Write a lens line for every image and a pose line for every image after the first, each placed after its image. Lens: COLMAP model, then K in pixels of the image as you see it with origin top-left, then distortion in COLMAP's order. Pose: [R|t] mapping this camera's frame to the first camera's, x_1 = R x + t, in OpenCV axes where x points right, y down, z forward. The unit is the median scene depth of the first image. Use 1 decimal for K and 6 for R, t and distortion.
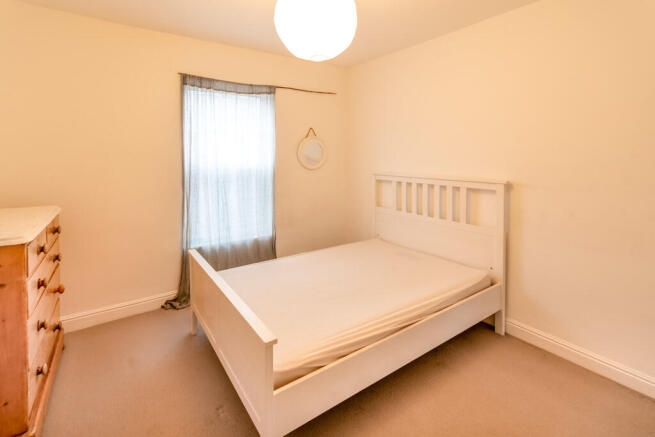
lens RADIAL K [[302.8, 0, 327.5], [0, 302.8, 218.5], [0, 0, 1]] dist [-0.001719, -0.000135]
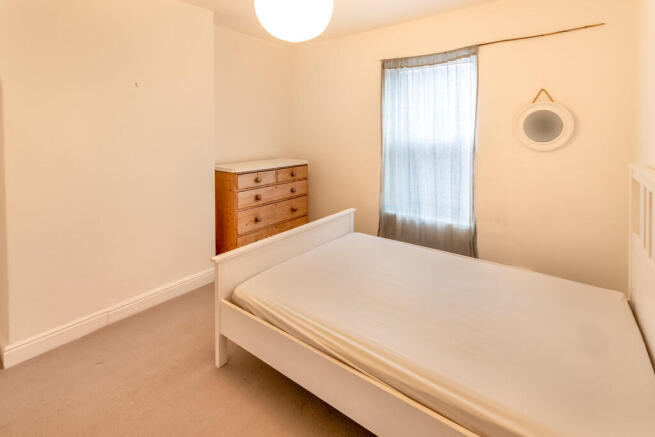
lens RADIAL K [[314.8, 0, 326.0], [0, 314.8, 185.0], [0, 0, 1]] dist [0.001960, 0.000085]
pose [[0.295406, 0.164533, -0.941097, 0.623455], [-0.186675, 0.976012, 0.112041, -0.100757], [0.936957, 0.142582, 0.319034, 0.450656]]
